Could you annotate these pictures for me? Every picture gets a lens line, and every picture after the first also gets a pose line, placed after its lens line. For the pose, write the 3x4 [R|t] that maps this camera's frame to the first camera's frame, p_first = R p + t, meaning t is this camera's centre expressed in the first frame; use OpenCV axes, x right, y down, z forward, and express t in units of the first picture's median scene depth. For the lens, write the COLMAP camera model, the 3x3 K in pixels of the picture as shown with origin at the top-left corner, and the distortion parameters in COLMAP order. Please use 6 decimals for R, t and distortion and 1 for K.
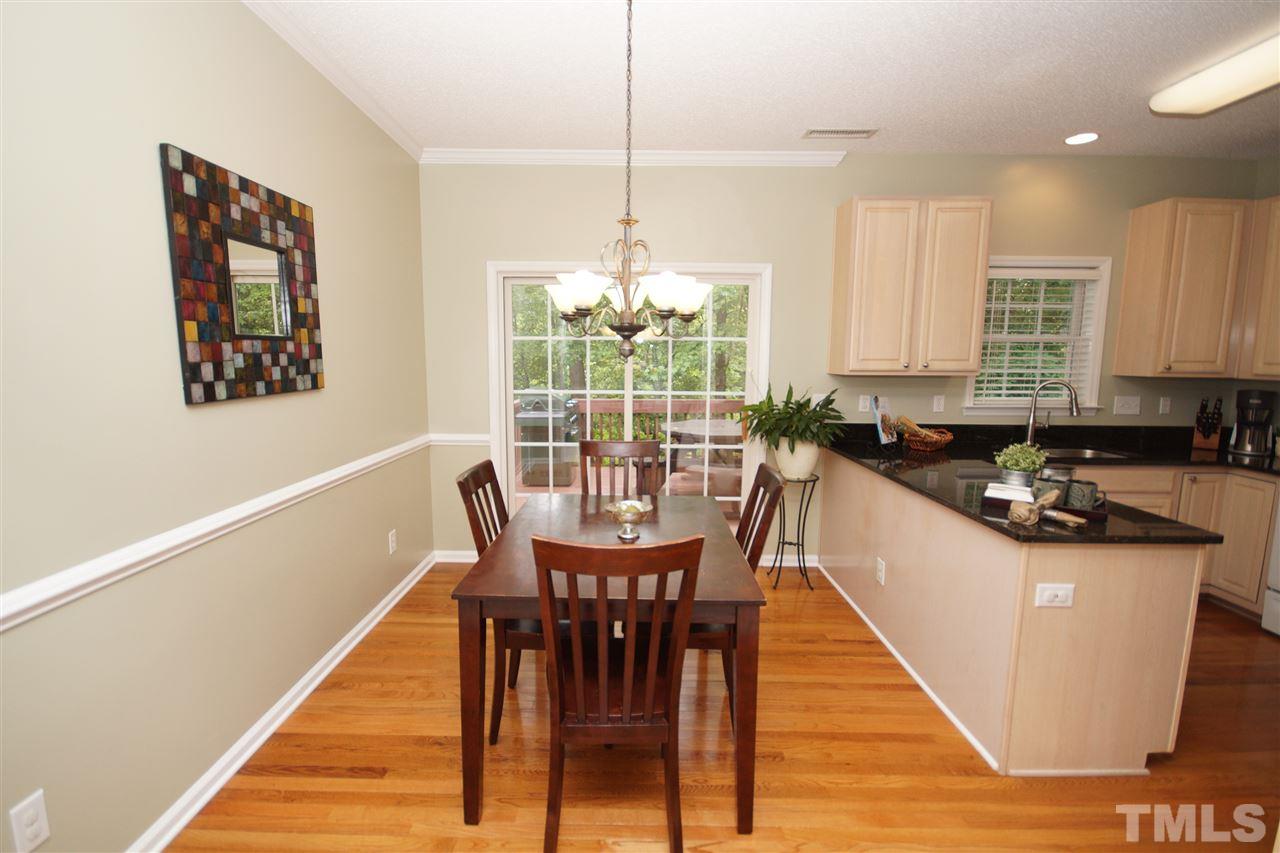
lens RADIAL K [[567.8, 0, 628.0], [0, 567.8, 427.8], [0, 0, 1]] dist [0.024367, -0.019186]
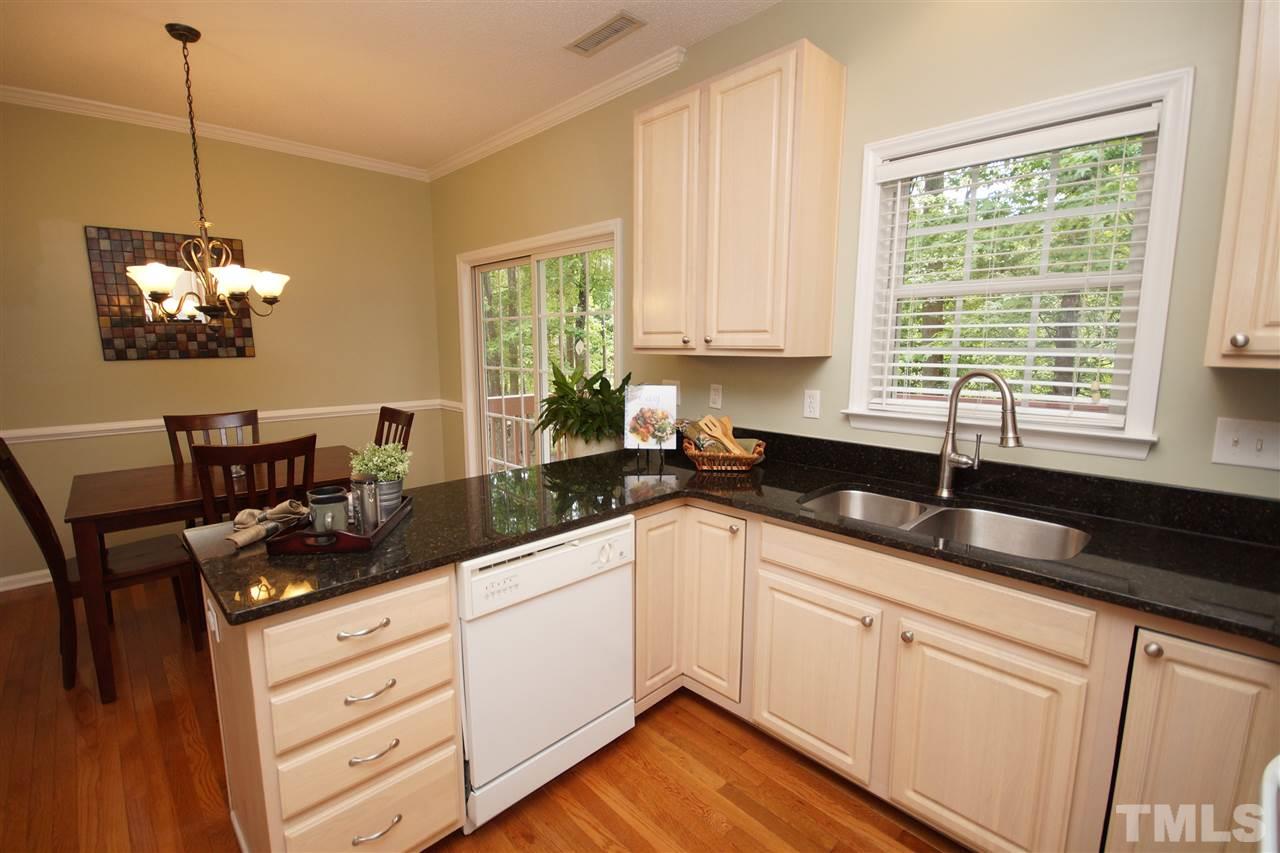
lens RADIAL K [[570.7, 0, 634.9], [0, 570.7, 429.1], [0, 0, 1]] dist [-0.002321, -0.000071]
pose [[0.691735, 0.103081, -0.714757, 0.971092], [-0.085832, 0.994480, 0.060354, -0.041087], [0.717033, 0.019600, 0.696764, 0.494951]]
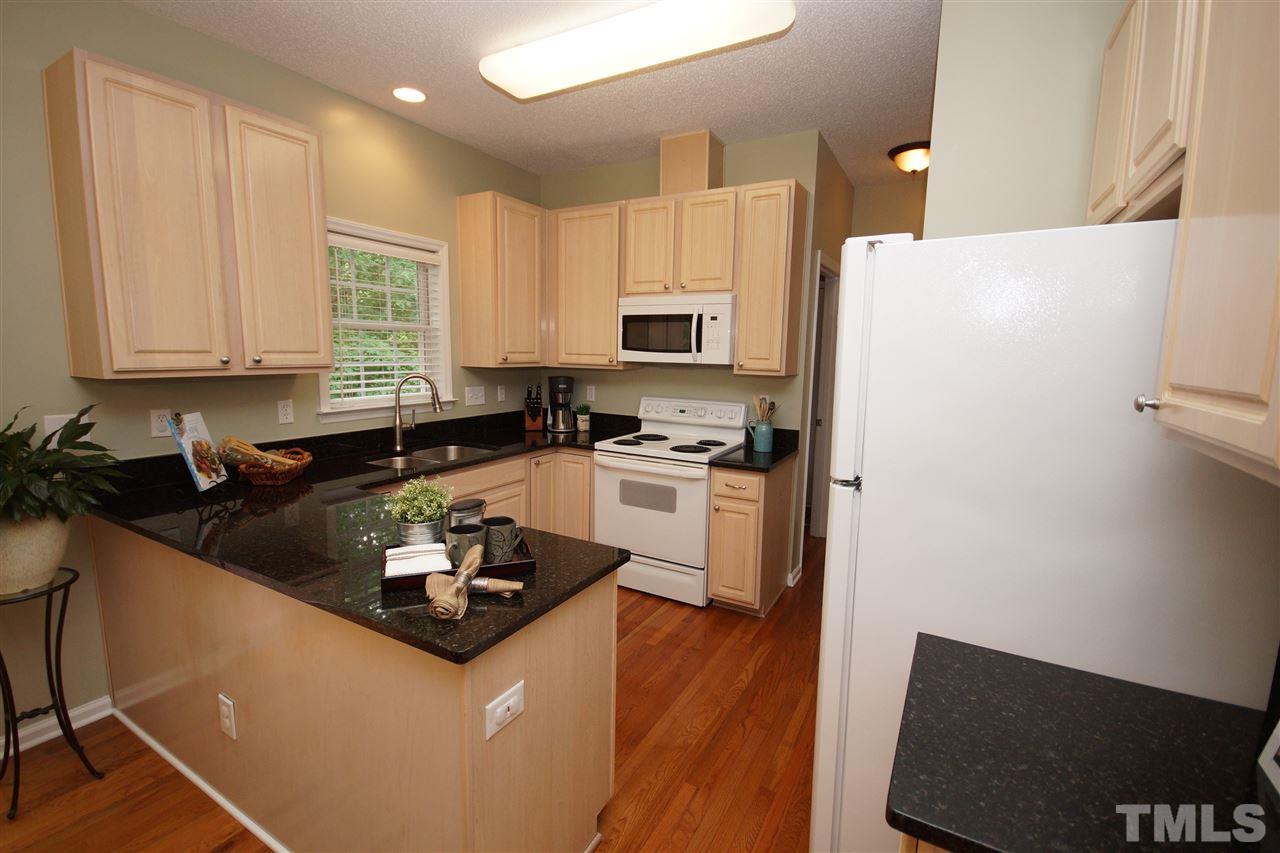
lens RADIAL K [[567.8, 0, 628.0], [0, 567.8, 427.8], [0, 0, 1]] dist [0.024367, -0.019186]
pose [[0.501471, -0.118091, 0.857077, 0.159403], [0.094535, 0.992189, 0.081395, -0.045125], [-0.859994, 0.040206, 0.508718, 0.295519]]
